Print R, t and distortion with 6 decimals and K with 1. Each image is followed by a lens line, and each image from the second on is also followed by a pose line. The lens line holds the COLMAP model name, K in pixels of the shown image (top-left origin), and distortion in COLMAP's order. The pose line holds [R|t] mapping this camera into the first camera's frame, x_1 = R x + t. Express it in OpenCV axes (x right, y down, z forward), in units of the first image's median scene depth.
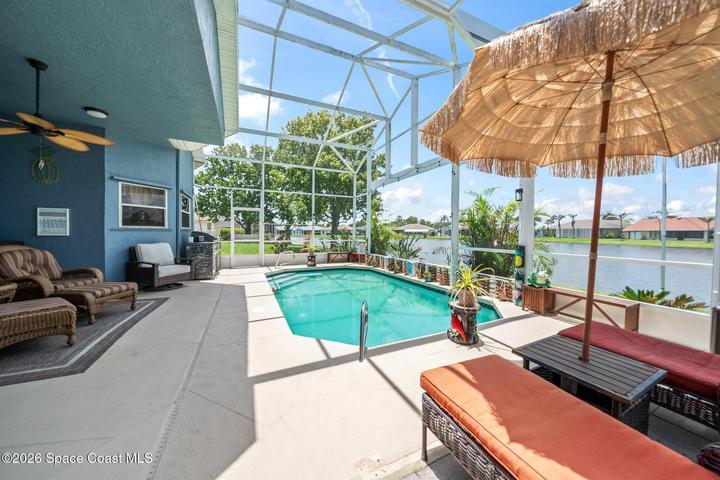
lens RADIAL K [[245.6, 0, 360.0], [0, 245.6, 240.0], [0, 0, 1]] dist [-0.008158, -0.000004]
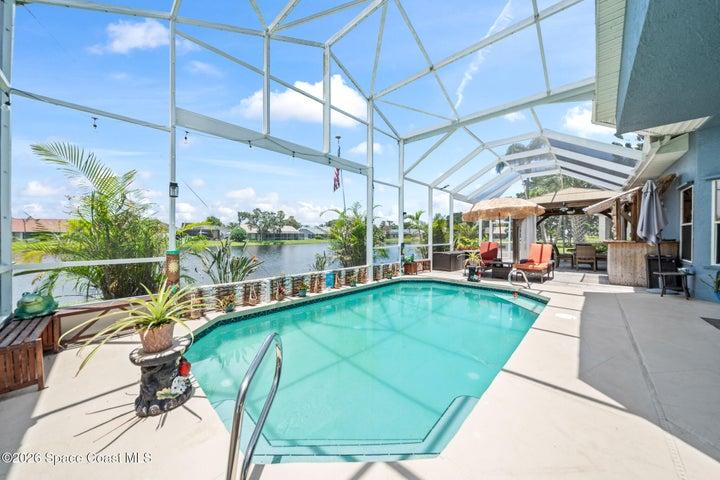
lens RADIAL K [[243.0, 0, 359.3], [0, 243.0, 240.9], [0, 0, 1]] dist [-0.008667, -0.000045]
pose [[-0.364546, -0.024860, 0.930853, -0.379305], [0.023775, 0.999069, 0.035993, -0.026407], [-0.930882, 0.035252, -0.363616, 0.790557]]
